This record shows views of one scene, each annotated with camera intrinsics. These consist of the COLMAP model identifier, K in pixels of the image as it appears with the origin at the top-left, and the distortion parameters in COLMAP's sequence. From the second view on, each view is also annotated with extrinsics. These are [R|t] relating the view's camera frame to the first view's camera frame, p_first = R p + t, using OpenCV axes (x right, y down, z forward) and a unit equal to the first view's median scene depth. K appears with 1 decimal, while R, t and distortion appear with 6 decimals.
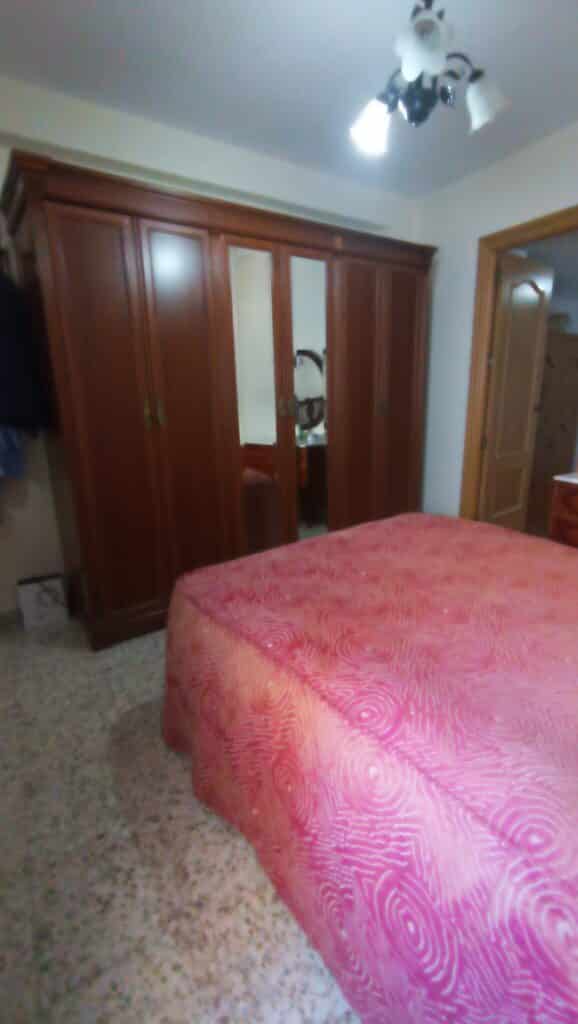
lens RADIAL K [[469.5, 0, 296.2], [0, 469.5, 515.6], [0, 0, 1]] dist [-0.008957, 0.009005]
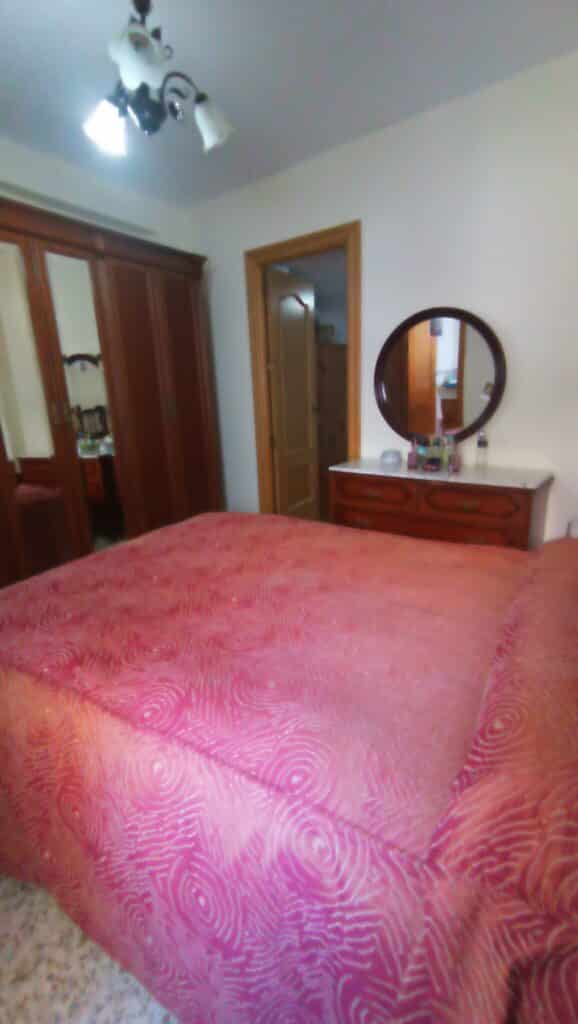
lens RADIAL K [[469.5, 0, 296.2], [0, 469.5, 515.6], [0, 0, 1]] dist [-0.008957, 0.009005]
pose [[0.921863, -0.113131, 0.370635, 0.092515], [0.118088, 0.992959, 0.009374, 0.026022], [-0.369086, 0.035126, 0.928731, -0.045791]]
